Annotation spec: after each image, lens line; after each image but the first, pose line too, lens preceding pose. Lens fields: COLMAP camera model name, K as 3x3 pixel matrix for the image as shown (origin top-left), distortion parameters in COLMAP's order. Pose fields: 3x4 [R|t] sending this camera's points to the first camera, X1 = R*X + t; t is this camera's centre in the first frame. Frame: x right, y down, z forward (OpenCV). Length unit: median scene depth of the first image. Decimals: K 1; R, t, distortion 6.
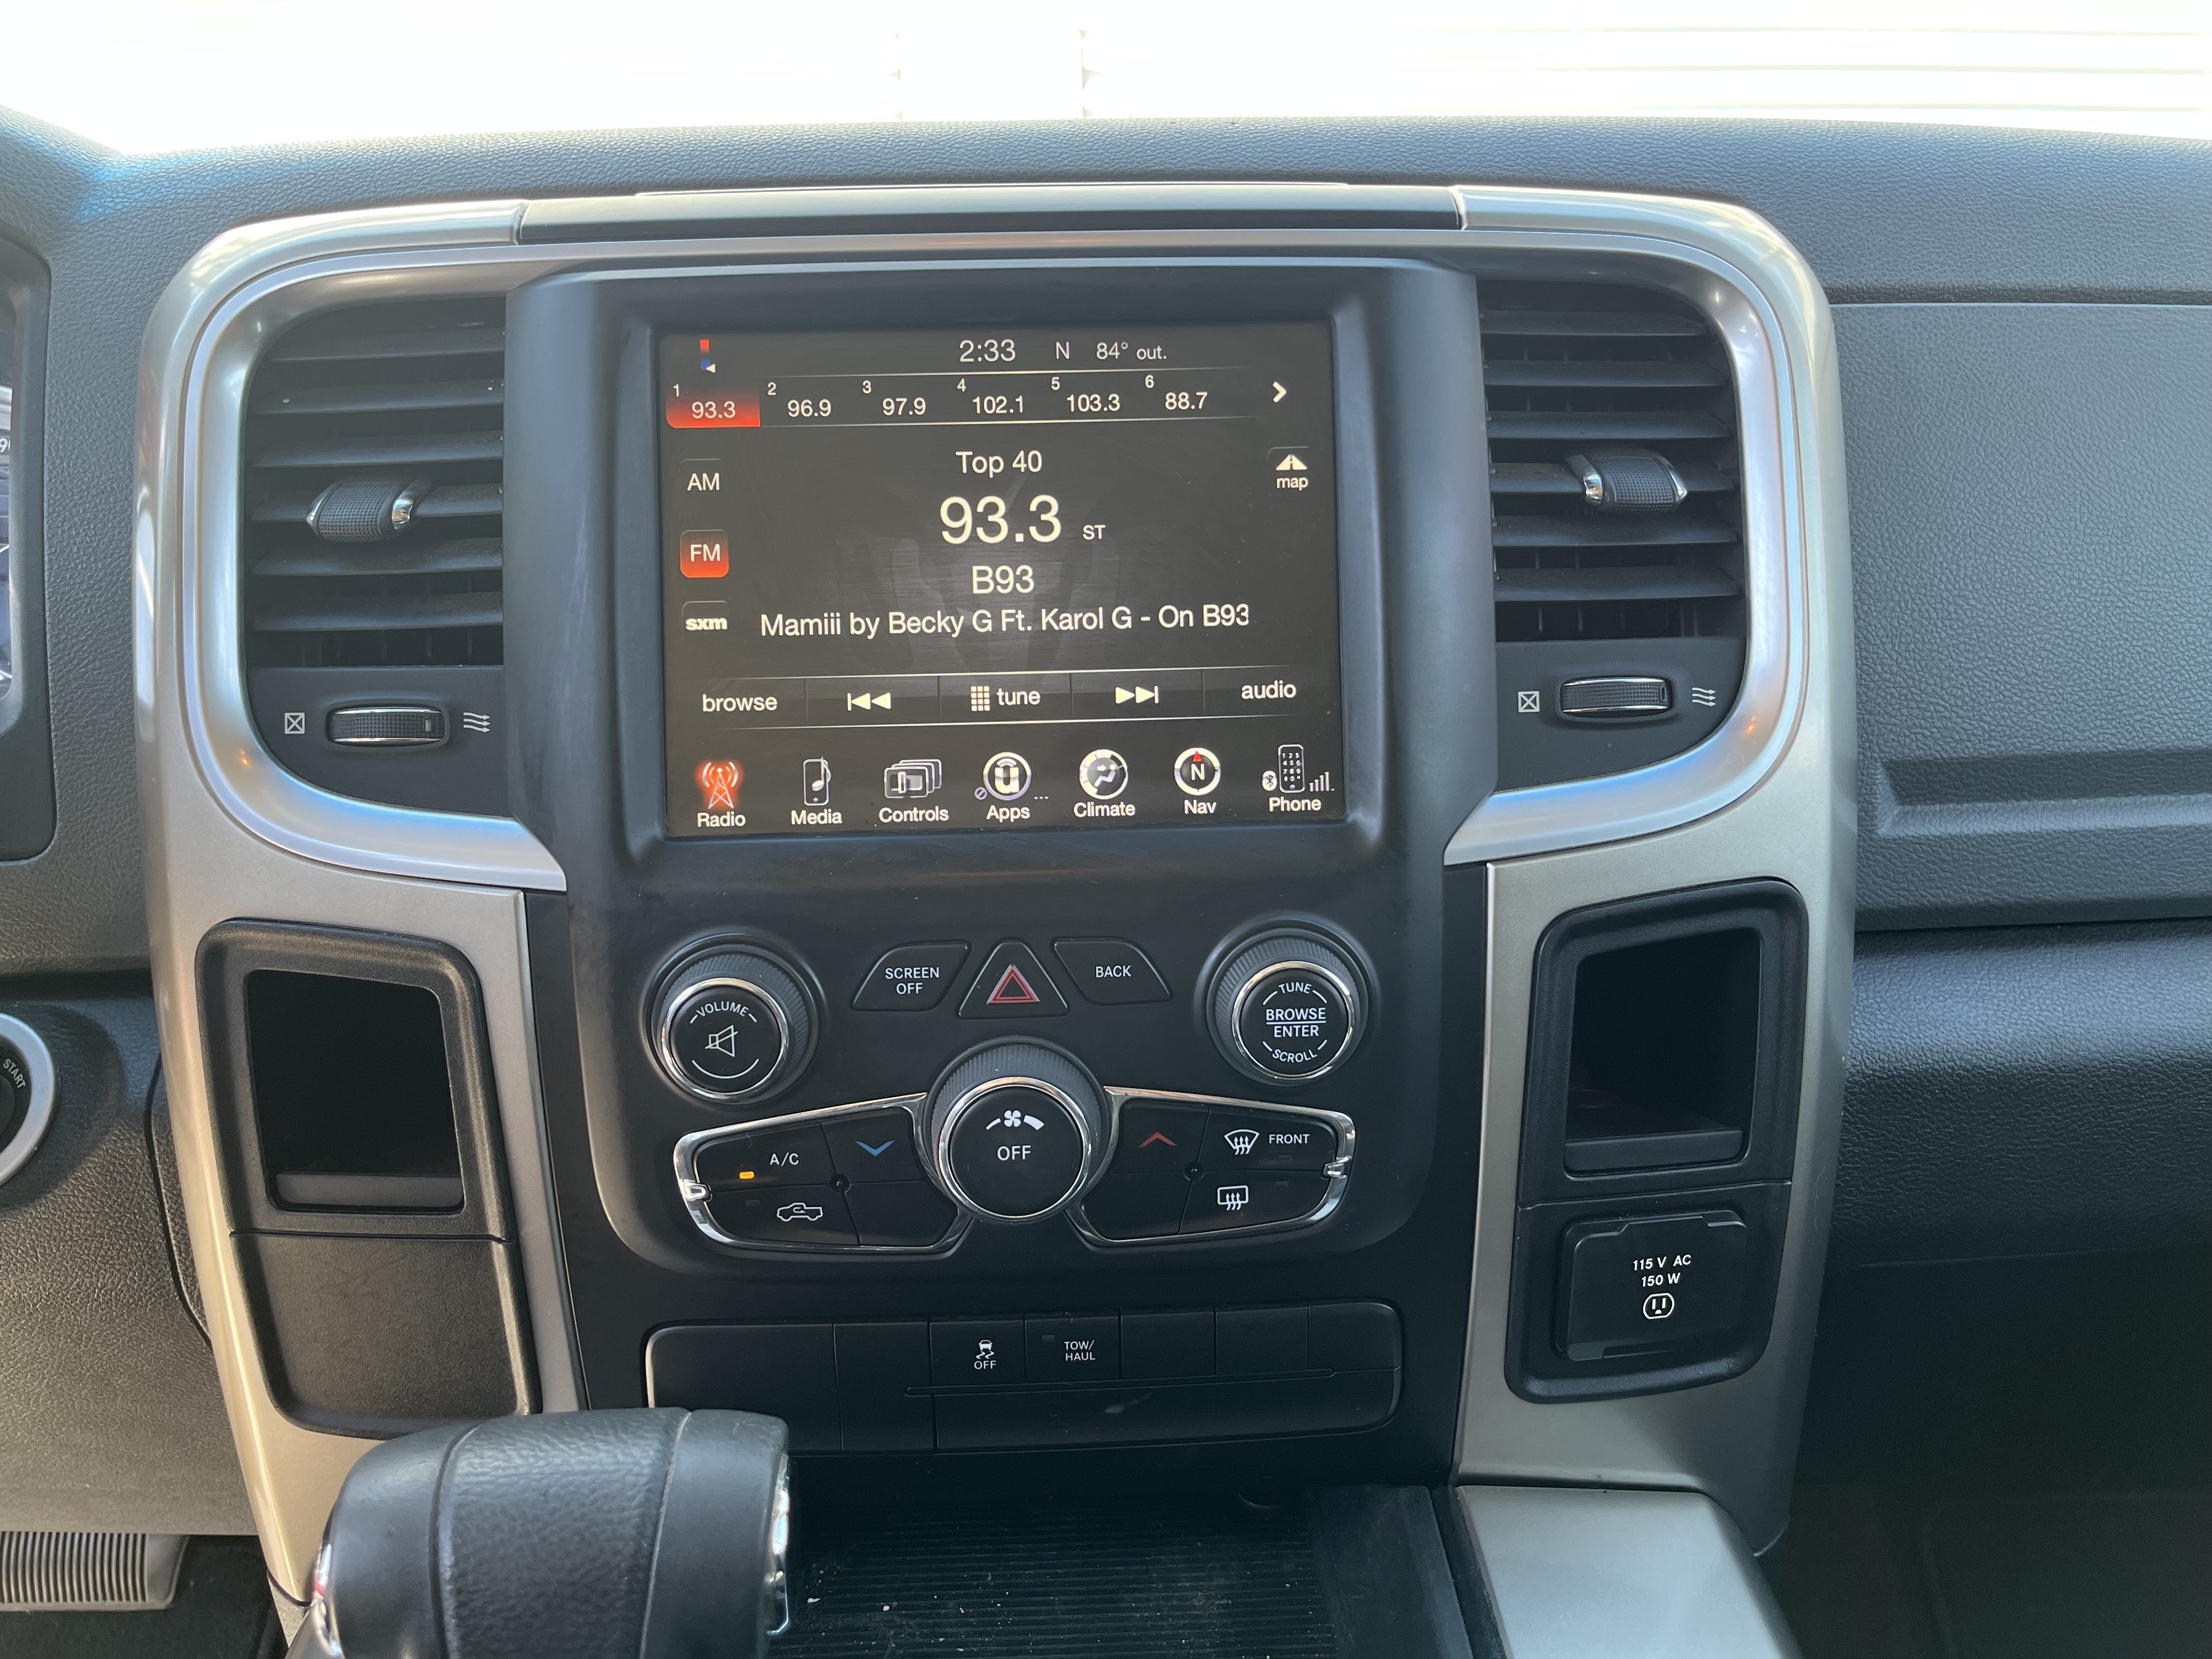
lens RADIAL K [[1681.1, 0, 1104.2], [0, 1681.1, 839.3], [0, 0, 1]] dist [0.040751, -0.005641]
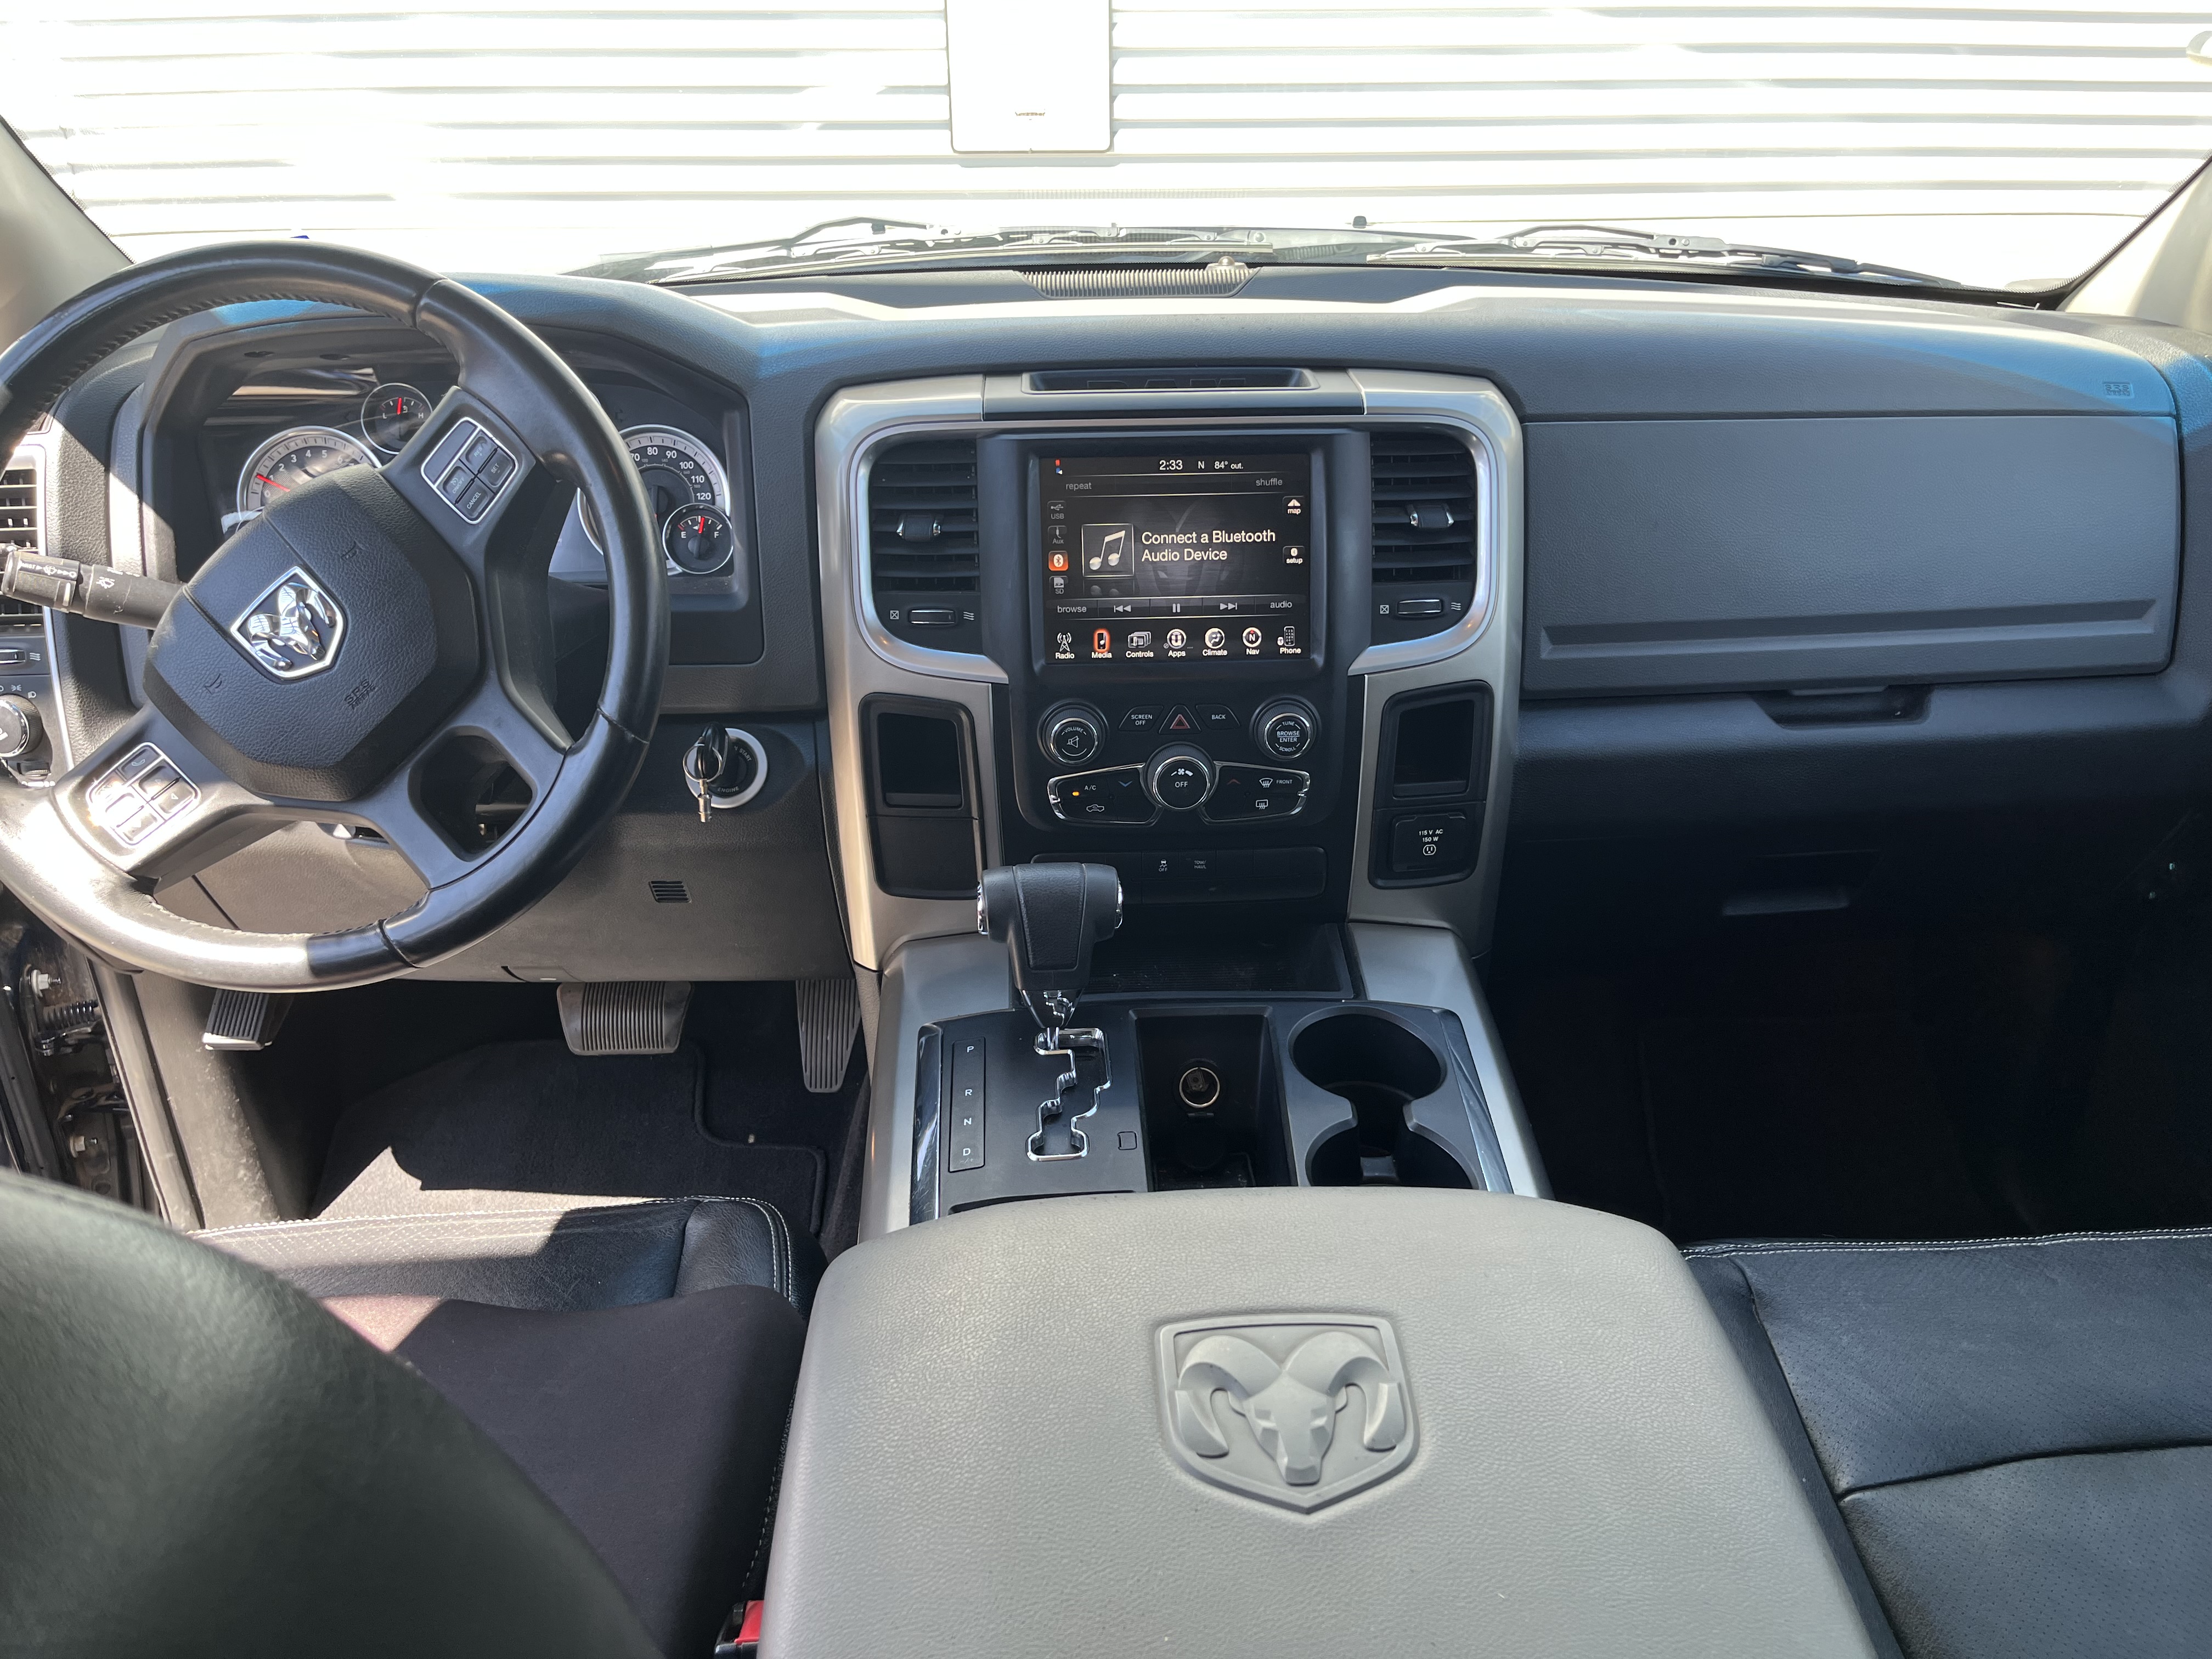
lens RADIAL K [[1681.1, 0, 1119.7], [0, 1681.1, 839.4], [0, 0, 1]] dist [0.040751, -0.005641]
pose [[0.999830, 0.006482, 0.017265, -0.183685], [-0.009205, 0.986643, 0.162635, -0.148955], [-0.015981, -0.162767, 0.986535, -1.526593]]
